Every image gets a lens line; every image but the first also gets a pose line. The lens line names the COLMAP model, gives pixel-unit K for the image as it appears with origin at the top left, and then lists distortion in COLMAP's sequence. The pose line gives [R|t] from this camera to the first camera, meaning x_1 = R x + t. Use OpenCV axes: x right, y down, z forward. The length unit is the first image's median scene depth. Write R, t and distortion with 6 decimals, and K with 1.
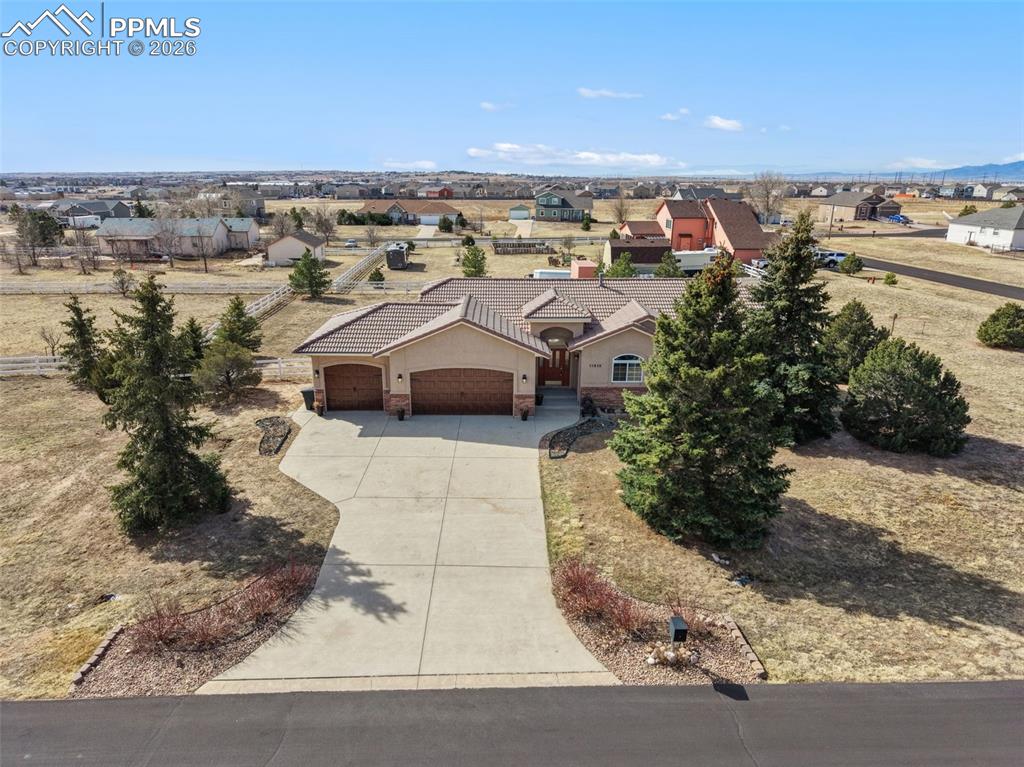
lens RADIAL K [[691.4, 0, 512.0], [0, 691.4, 383.5], [0, 0, 1]] dist [0.006377, 0.001415]
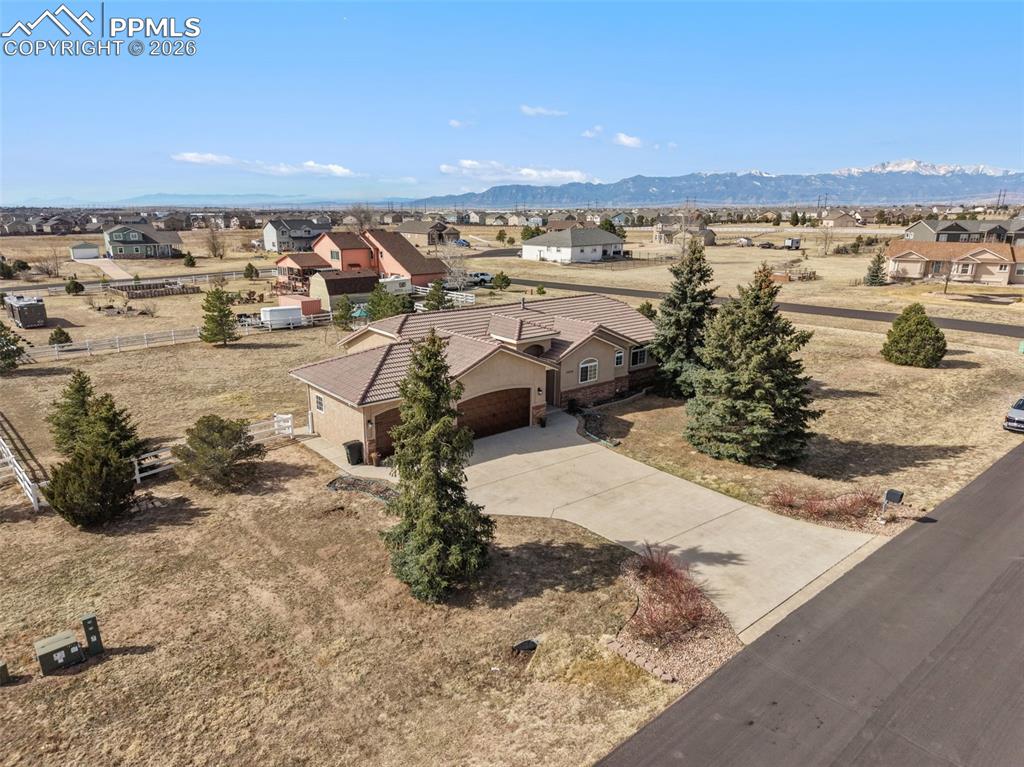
lens RADIAL K [[694.5, 0, 512.0], [0, 694.5, 383.5], [0, 0, 1]] dist [0.059689, -0.070015]
pose [[0.774775, -0.162775, 0.610925, -0.243965], [0.187817, 0.981924, 0.023435, -0.018627], [-0.603696, 0.096585, 0.791342, 0.038323]]
